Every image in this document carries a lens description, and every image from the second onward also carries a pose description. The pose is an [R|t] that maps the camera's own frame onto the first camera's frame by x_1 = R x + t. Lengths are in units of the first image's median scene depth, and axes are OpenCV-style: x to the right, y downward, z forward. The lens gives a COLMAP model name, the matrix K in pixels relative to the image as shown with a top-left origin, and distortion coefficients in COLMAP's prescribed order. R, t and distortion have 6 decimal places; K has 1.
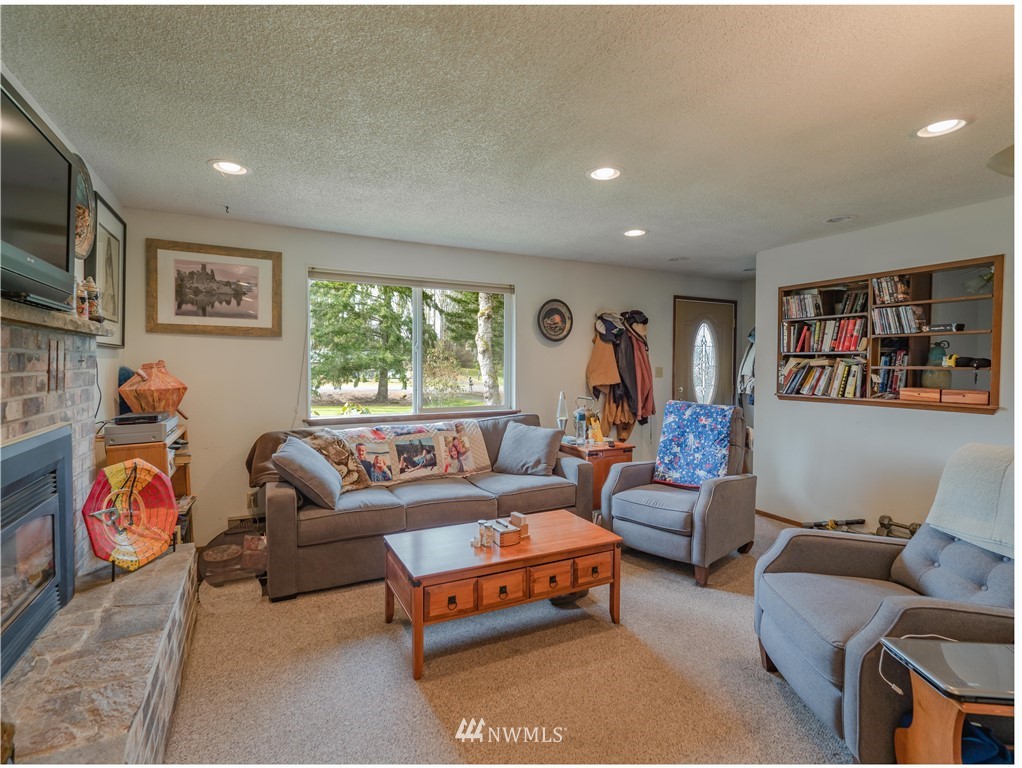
lens RADIAL K [[505.4, 0, 501.9], [0, 505.4, 379.8], [0, 0, 1]] dist [-0.001859, -0.000095]
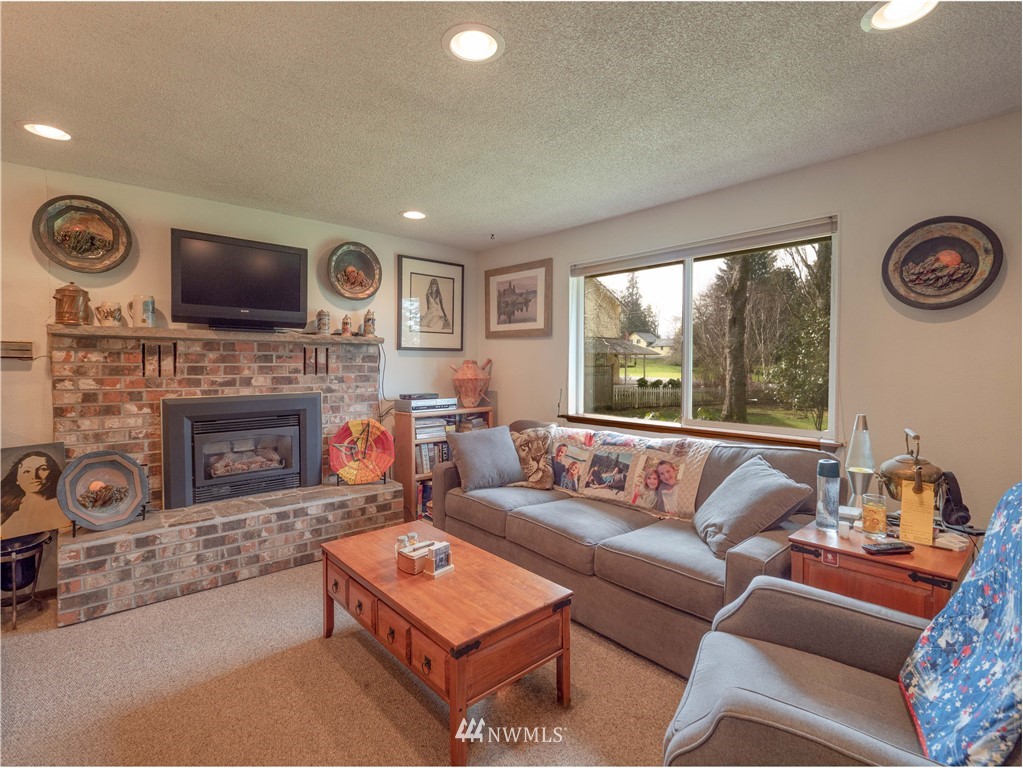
lens RADIAL K [[505.9, 0, 501.6], [0, 505.9, 378.3], [0, 0, 1]] dist [-0.001859, -0.000095]
pose [[0.233128, 0.024135, -0.972147, 0.593256], [-0.034330, 0.999273, 0.016576, -0.008846], [0.971840, 0.029509, 0.233787, 0.651020]]
